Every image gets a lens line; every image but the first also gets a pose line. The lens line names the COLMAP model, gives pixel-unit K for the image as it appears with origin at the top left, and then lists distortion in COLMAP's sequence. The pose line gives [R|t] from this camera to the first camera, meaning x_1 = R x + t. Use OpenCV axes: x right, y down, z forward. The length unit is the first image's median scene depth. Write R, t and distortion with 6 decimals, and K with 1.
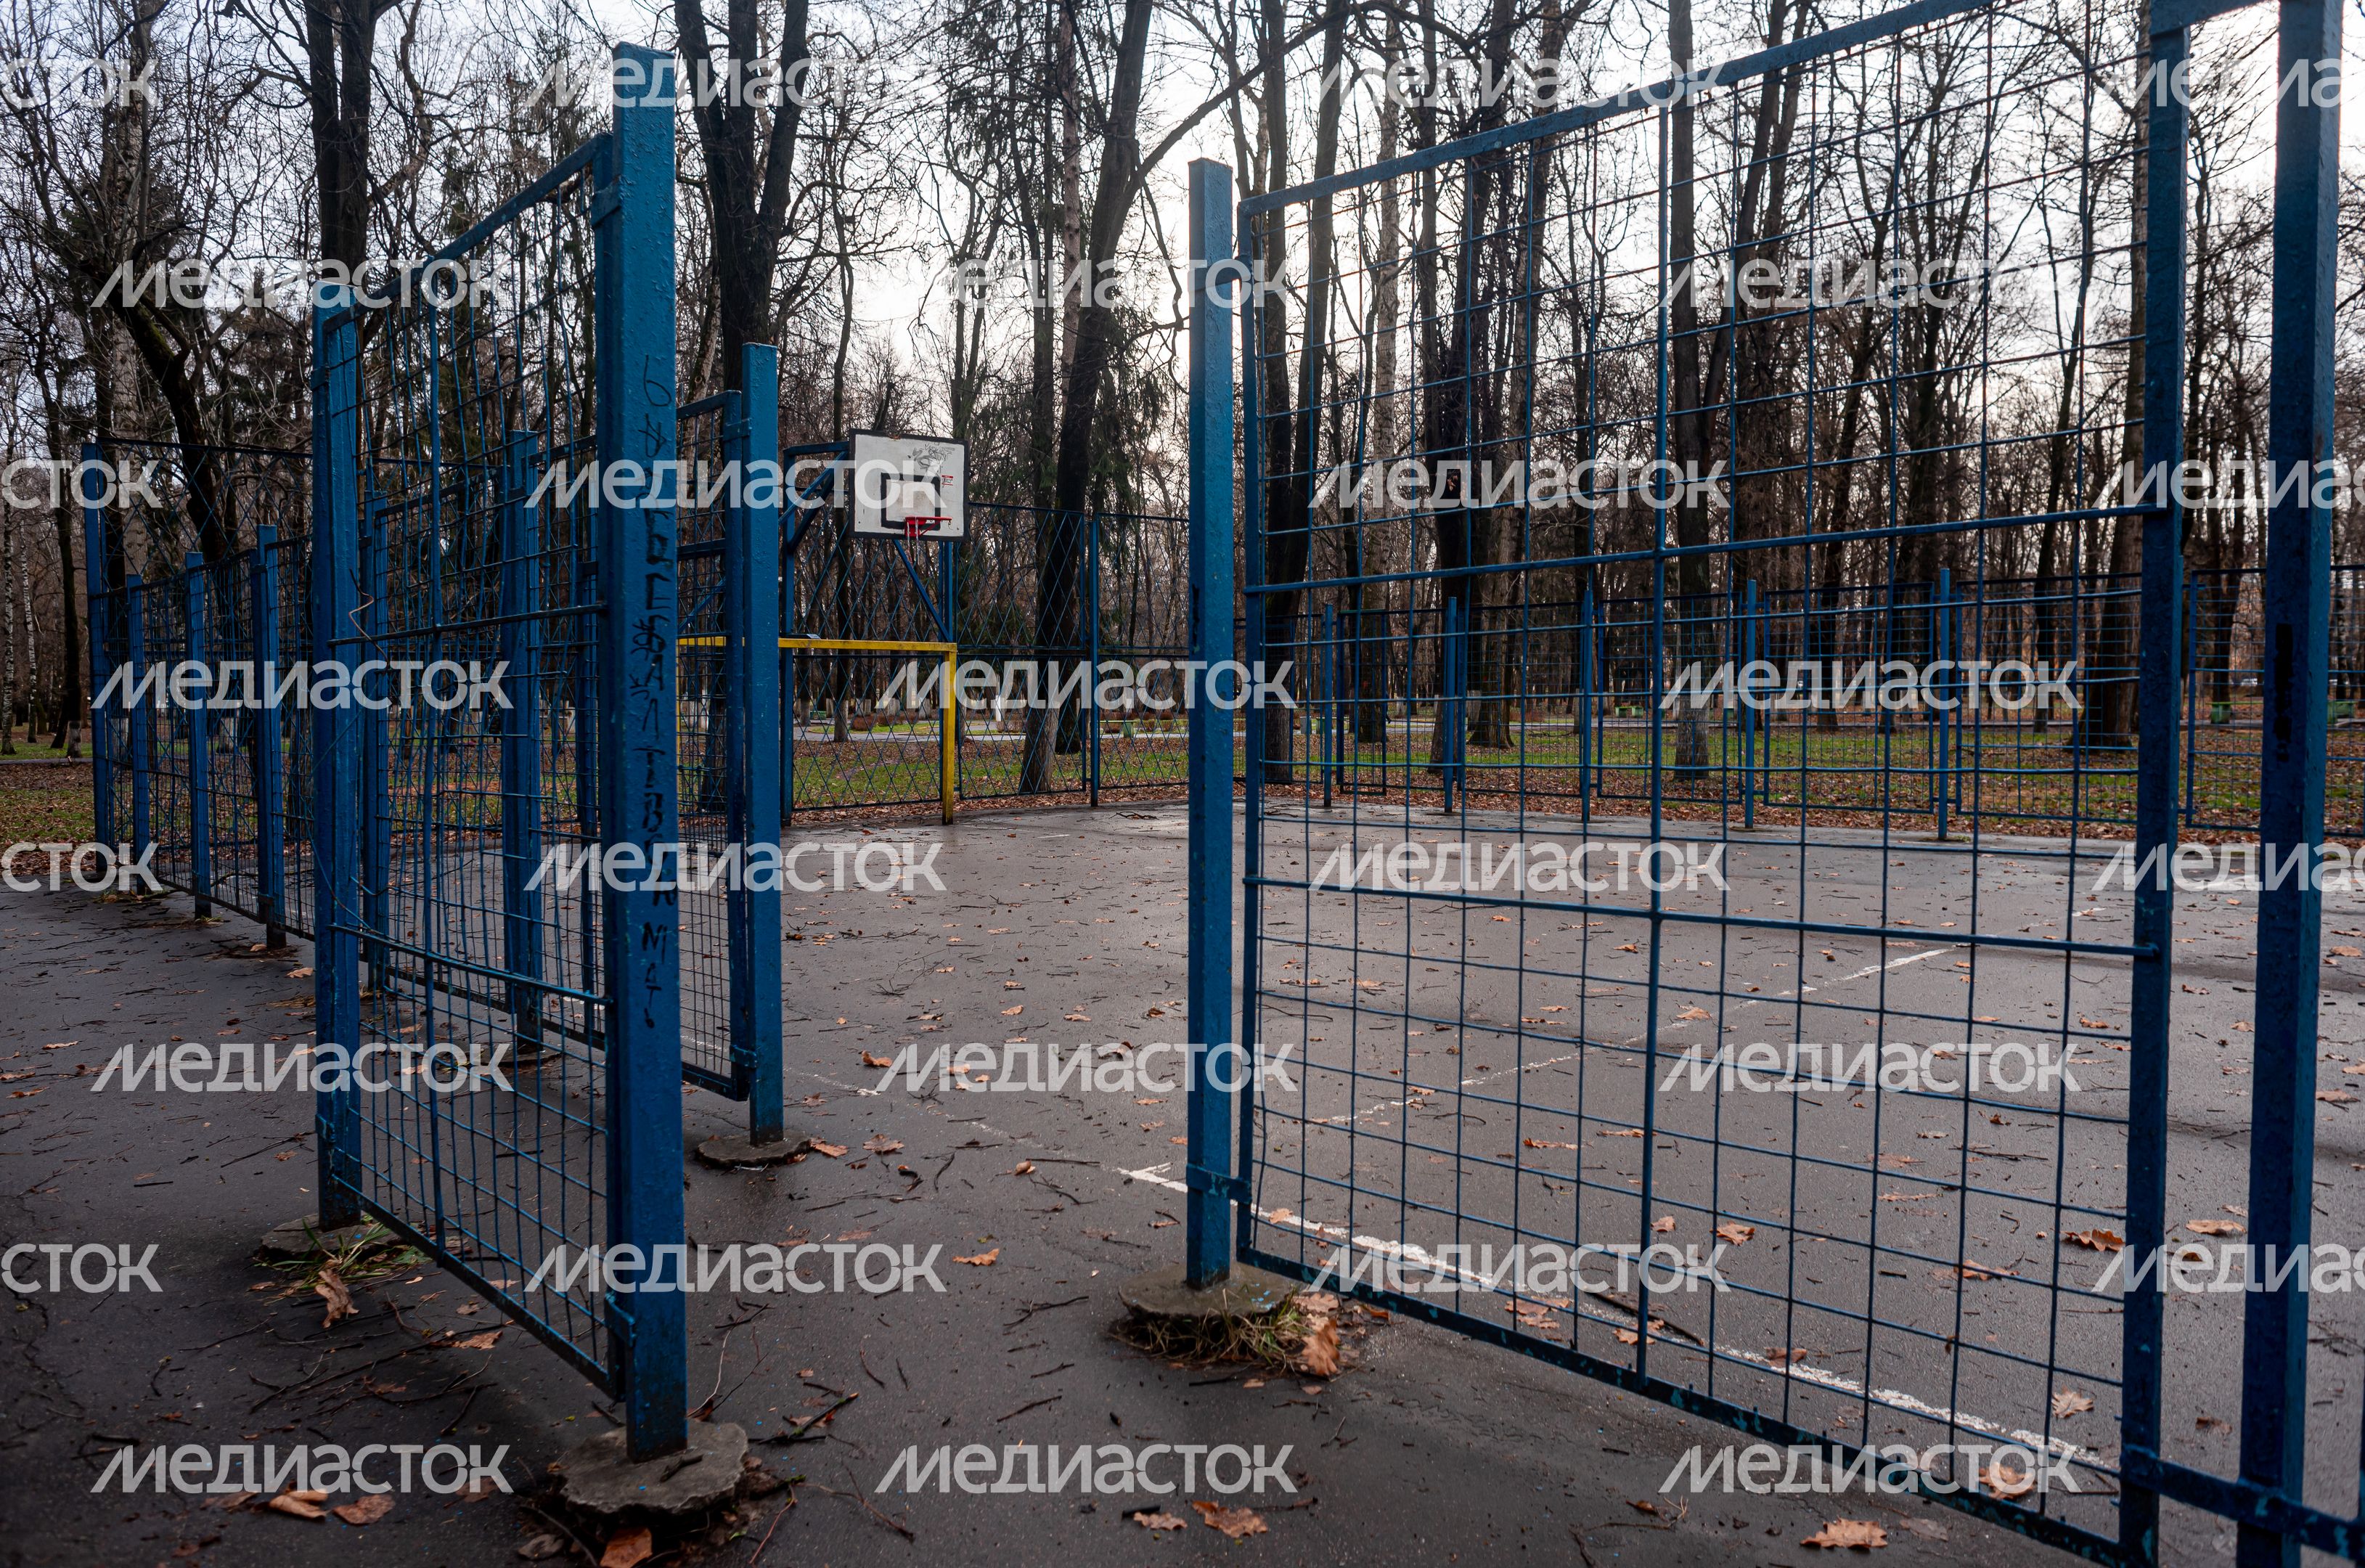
lens RADIAL K [[1075.0, 0, 1182.5], [0, 1075.0, 784.0], [0, 0, 1]] dist [-0.002455, -0.000356]
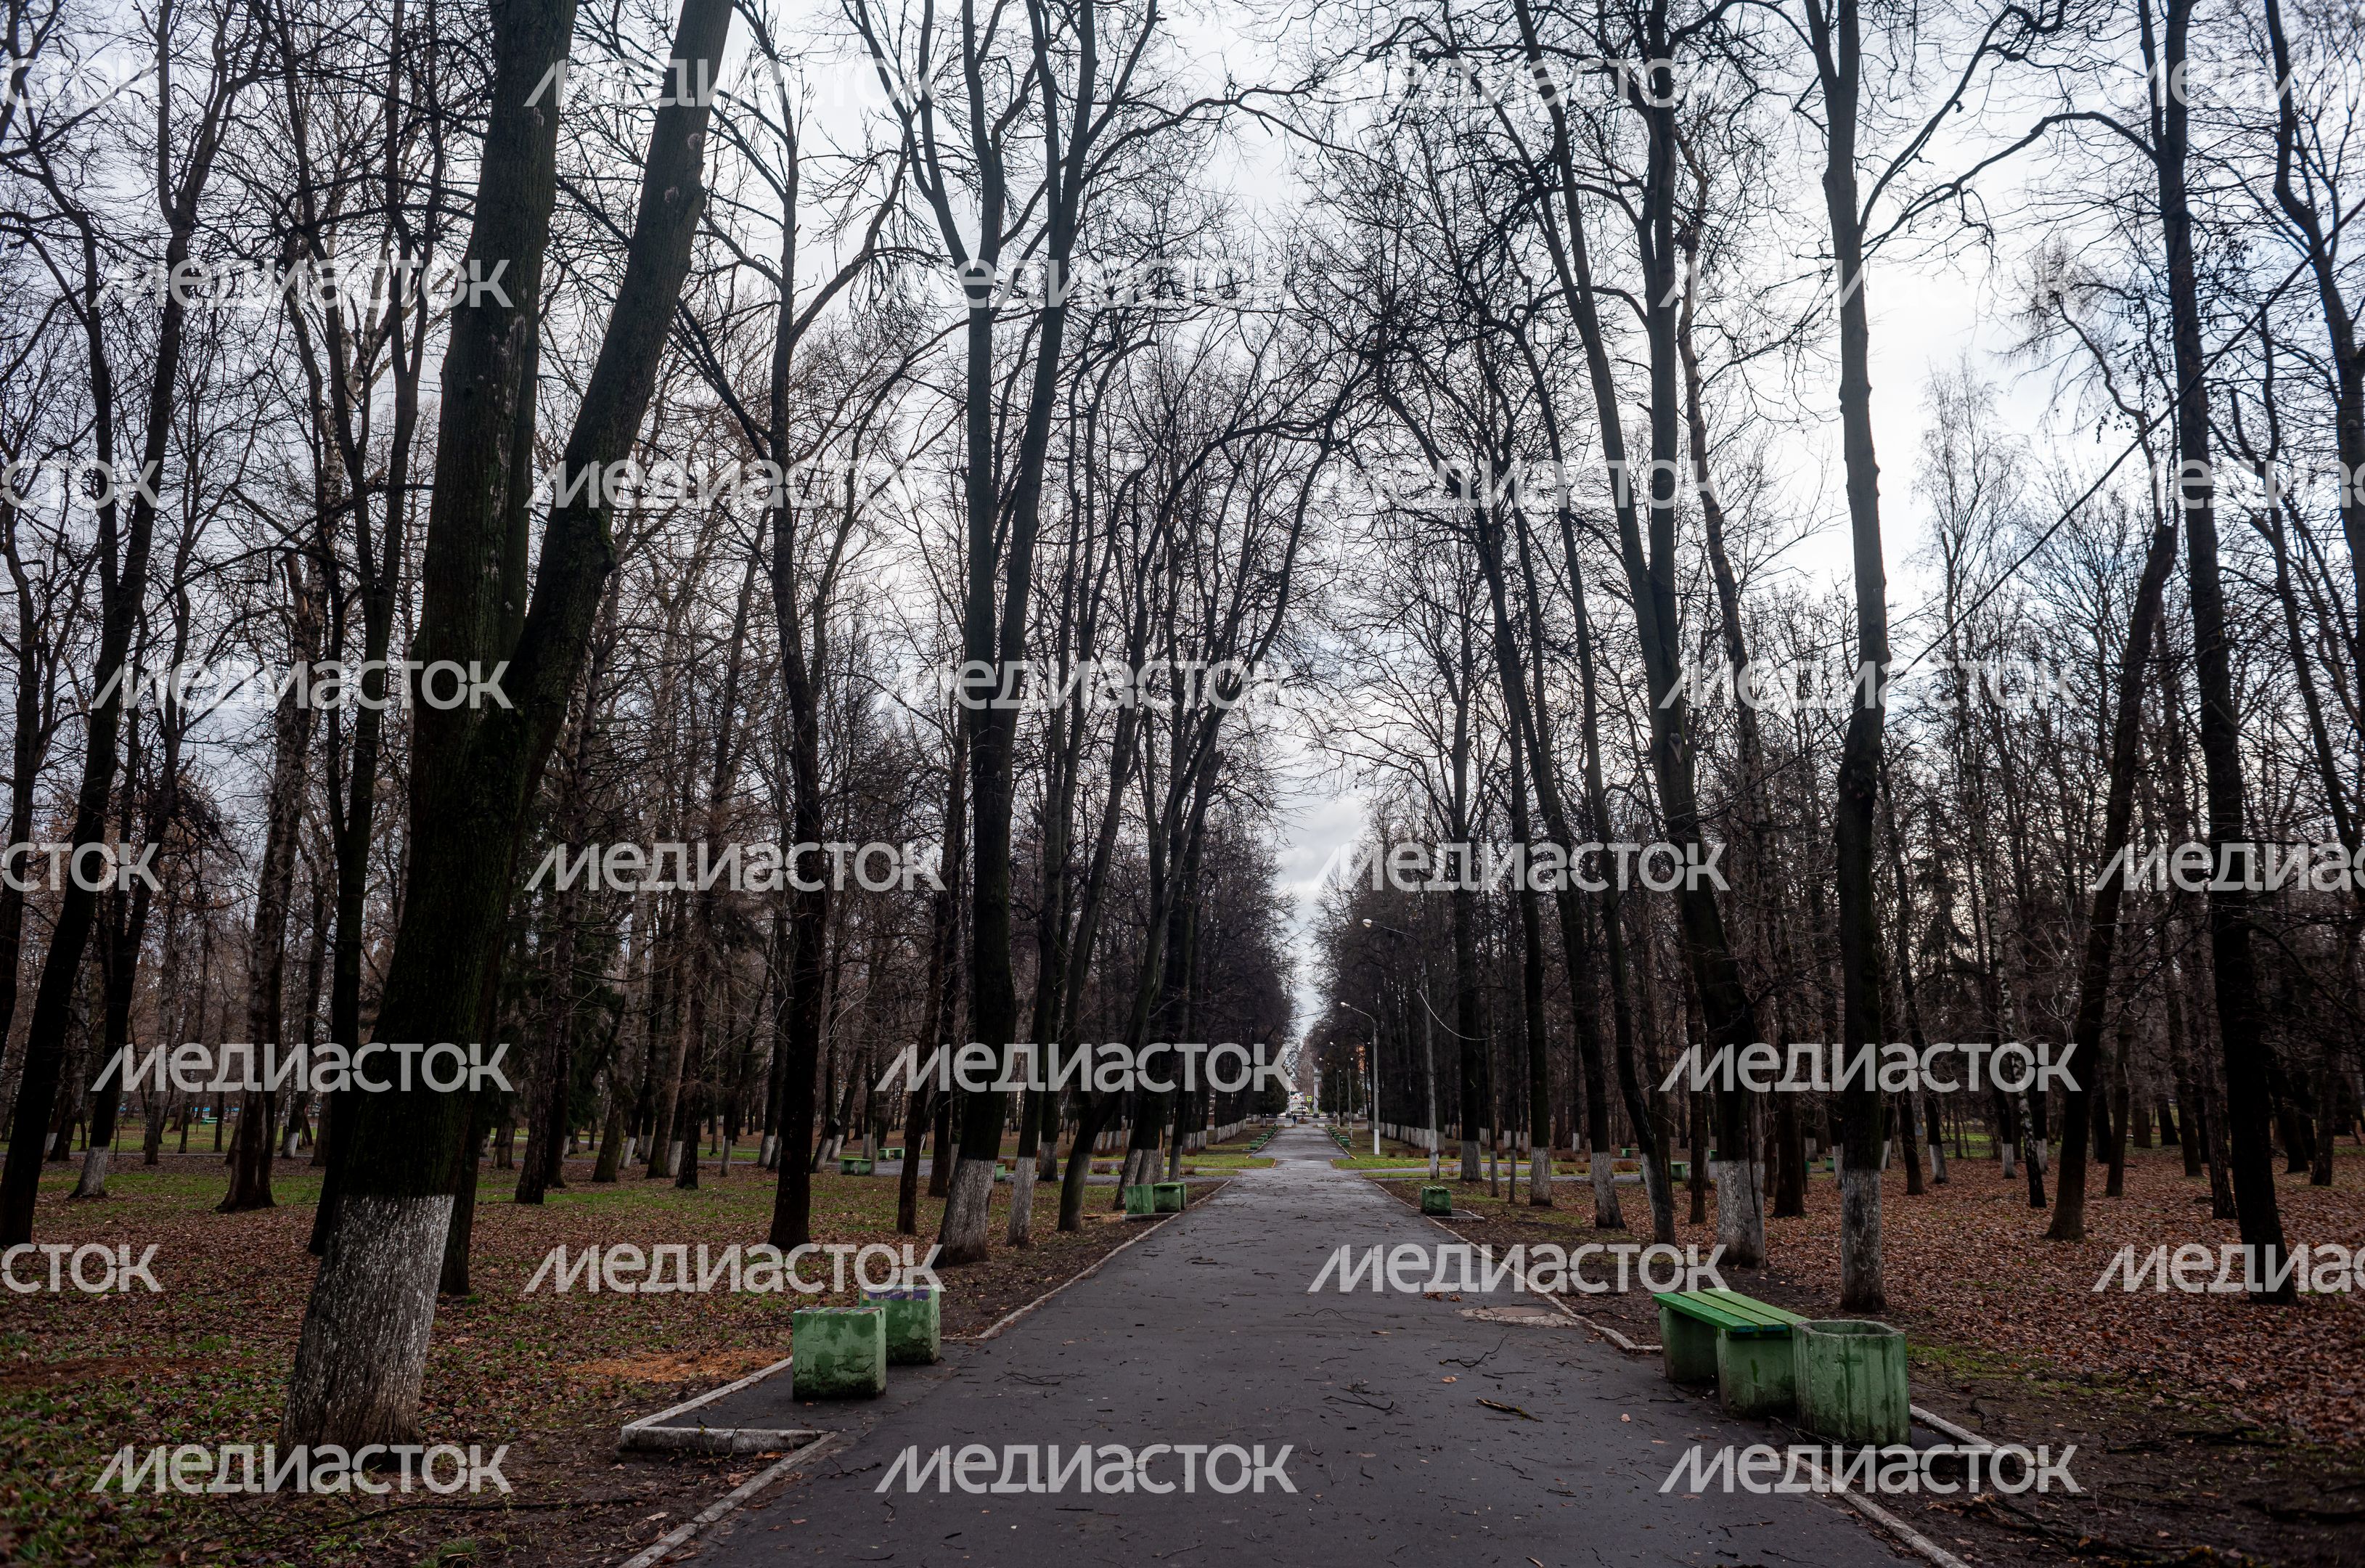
lens RADIAL K [[1075.0, 0, 1182.5], [0, 1075.0, 784.0], [0, 0, 1]] dist [-0.002455, -0.000356]
pose [[1.000000, -0.000176, -0.000060, 0.000044], [0.000176, 1.000000, 0.000253, -0.727672], [0.000060, -0.000253, 1.000000, 0.000284]]
